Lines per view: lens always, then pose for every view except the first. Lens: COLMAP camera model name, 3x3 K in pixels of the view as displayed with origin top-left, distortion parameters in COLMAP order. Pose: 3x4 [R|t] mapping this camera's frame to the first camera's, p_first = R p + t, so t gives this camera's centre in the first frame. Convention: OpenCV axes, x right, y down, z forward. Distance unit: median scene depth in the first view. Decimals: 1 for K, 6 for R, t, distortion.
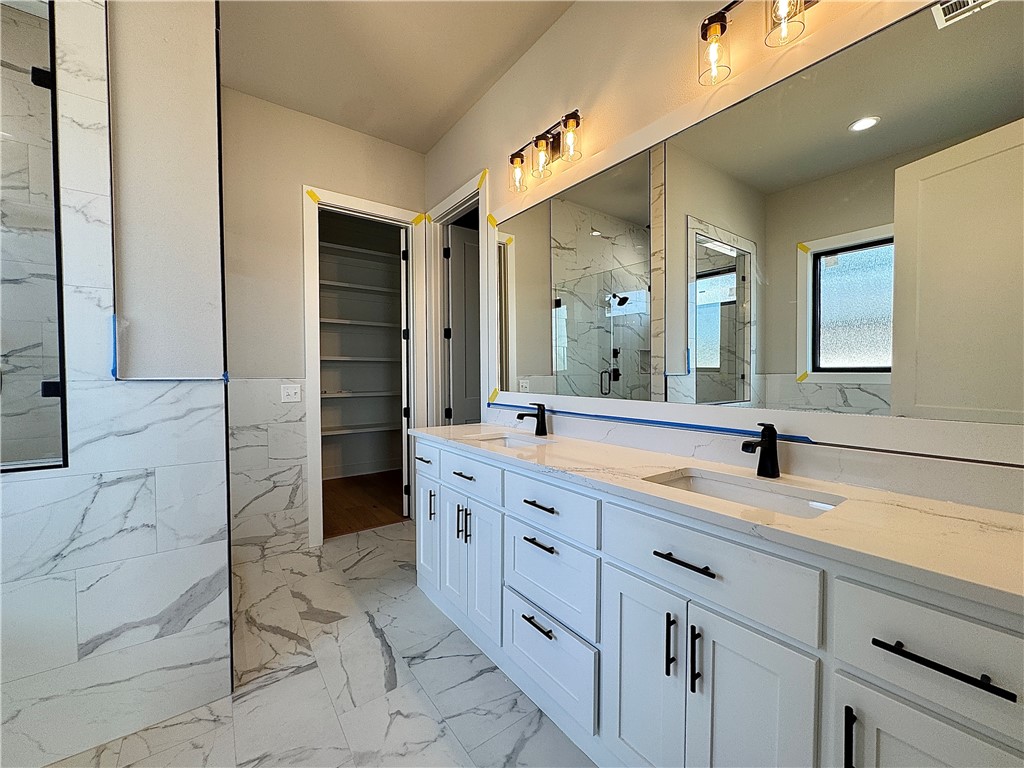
lens RADIAL K [[416.7, 0, 506.8], [0, 416.7, 386.1], [0, 0, 1]] dist [-0.002819, 0.000015]
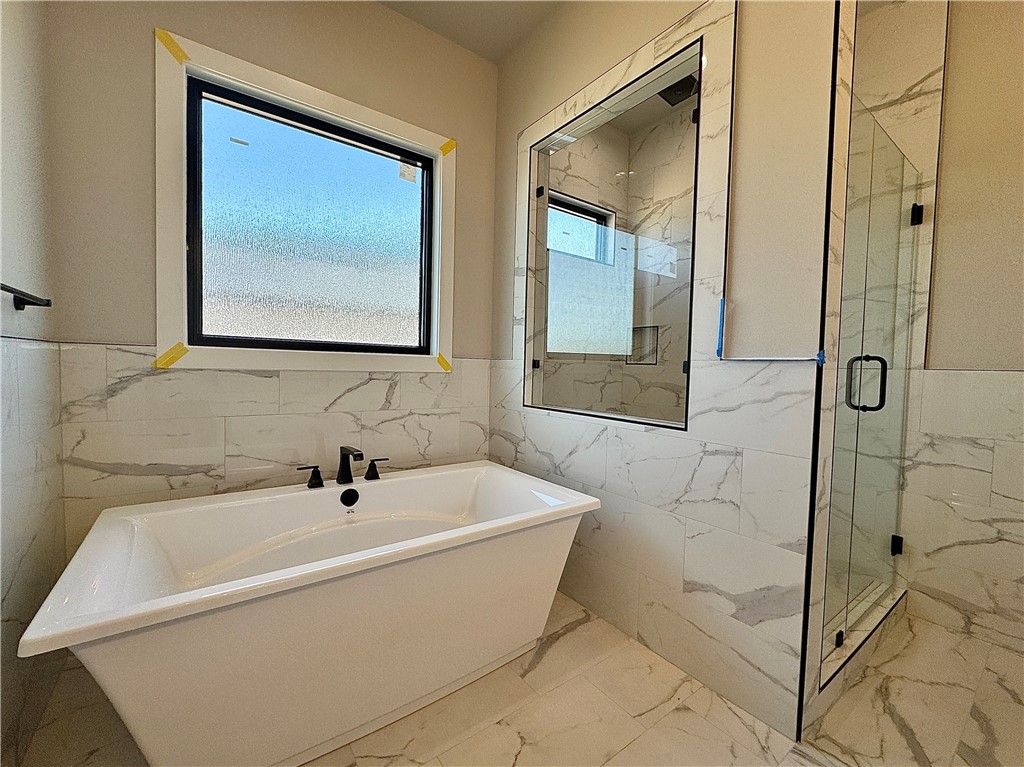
lens RADIAL K [[416.7, 0, 506.8], [0, 416.7, 385.6], [0, 0, 1]] dist [-0.002819, 0.000015]
pose [[0.003142, 0.045683, -0.998951, 0.137102], [-0.053515, 0.997532, 0.045450, 0.031516], [0.998562, 0.053316, 0.005579, 0.418783]]
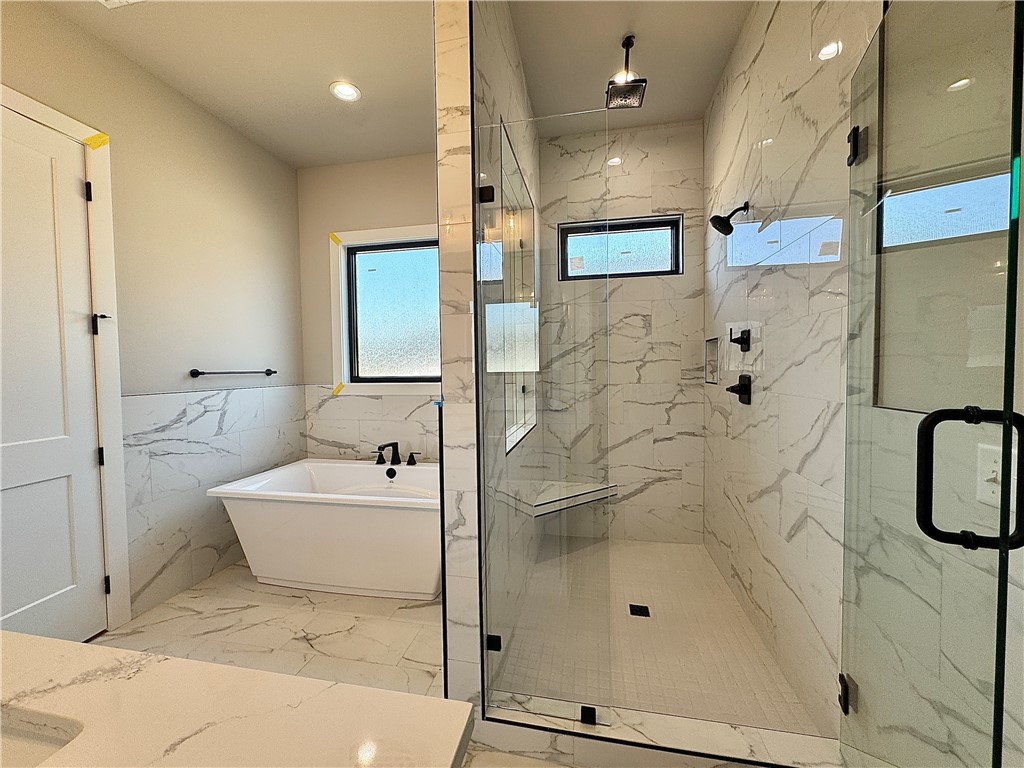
lens RADIAL K [[406.4, 0, 518.5], [0, 406.4, 385.7], [0, 0, 1]] dist [-0.001947, -0.000195]
pose [[-0.729175, 0.037451, -0.683301, -0.192173], [-0.005919, 0.998119, 0.061022, -0.112078], [0.684301, 0.048540, -0.727582, 1.850361]]
